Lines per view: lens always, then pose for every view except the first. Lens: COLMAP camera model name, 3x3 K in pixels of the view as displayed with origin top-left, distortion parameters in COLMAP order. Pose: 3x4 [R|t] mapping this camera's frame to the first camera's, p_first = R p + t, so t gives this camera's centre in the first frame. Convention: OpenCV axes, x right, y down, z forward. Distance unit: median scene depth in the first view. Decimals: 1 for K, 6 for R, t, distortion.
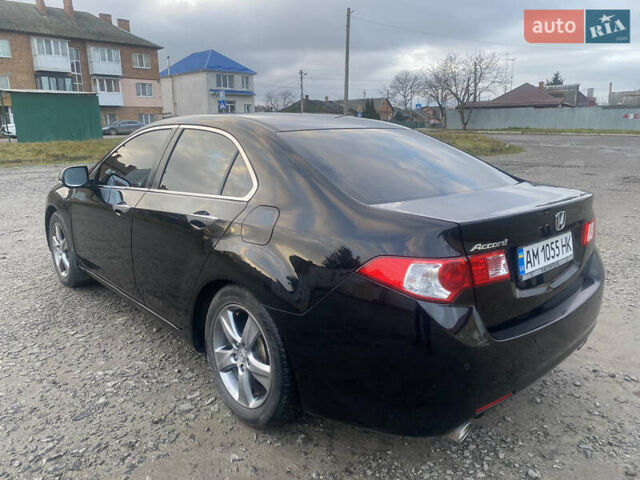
lens RADIAL K [[469.4, 0, 316.0], [0, 469.4, 237.3], [0, 0, 1]] dist [0.011302, -0.004956]
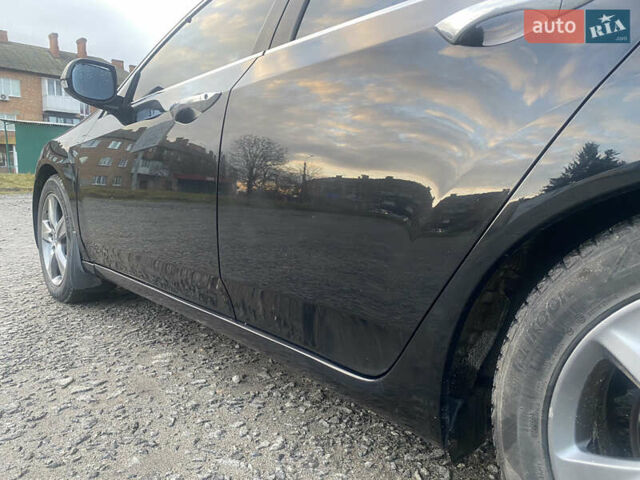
lens RADIAL K [[469.4, 0, 316.0], [0, 469.4, 237.3], [0, 0, 1]] dist [0.011302, -0.004956]
pose [[0.999711, 0.023593, 0.004553, -0.210522], [-0.022954, 0.993737, -0.109358, 0.081649], [-0.007105, 0.109222, 0.993992, 0.398705]]
